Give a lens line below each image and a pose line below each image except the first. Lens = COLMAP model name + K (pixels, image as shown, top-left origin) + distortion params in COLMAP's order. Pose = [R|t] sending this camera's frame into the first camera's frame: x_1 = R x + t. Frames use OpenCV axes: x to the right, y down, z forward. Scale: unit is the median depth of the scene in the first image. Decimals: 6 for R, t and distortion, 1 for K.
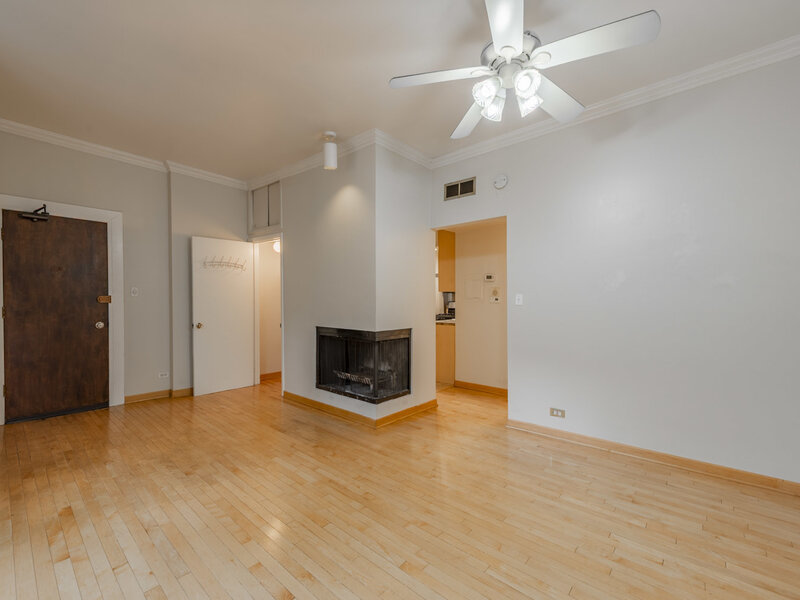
lens RADIAL K [[349.4, 0, 400.0], [0, 349.4, 300.0], [0, 0, 1]] dist [0.000452, 0.000103]
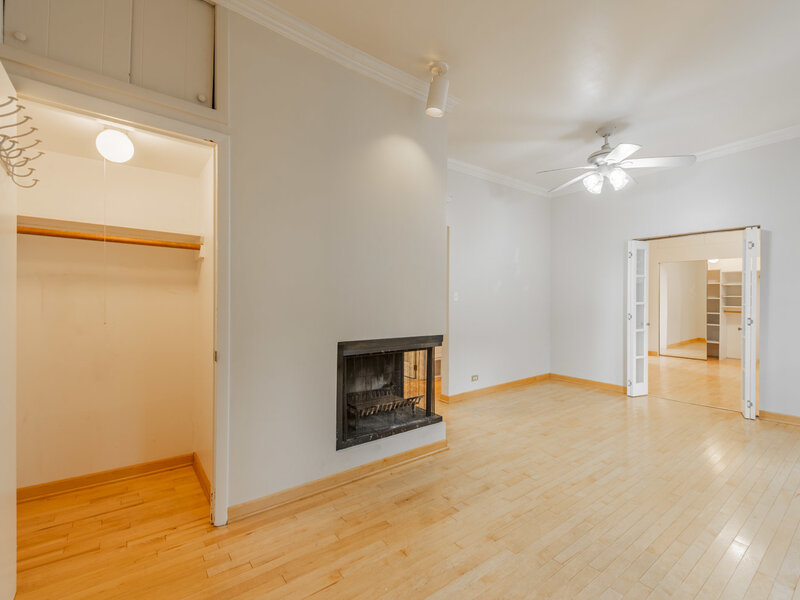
lens RADIAL K [[358.3, 0, 402.8], [0, 358.3, 297.1], [0, 0, 1]] dist [0.000081, 0.000010]
pose [[0.201723, -0.002281, 0.979440, -0.830221], [-0.015325, 0.999868, 0.005485, -0.003876], [-0.979323, -0.016116, 0.201661, 0.819113]]
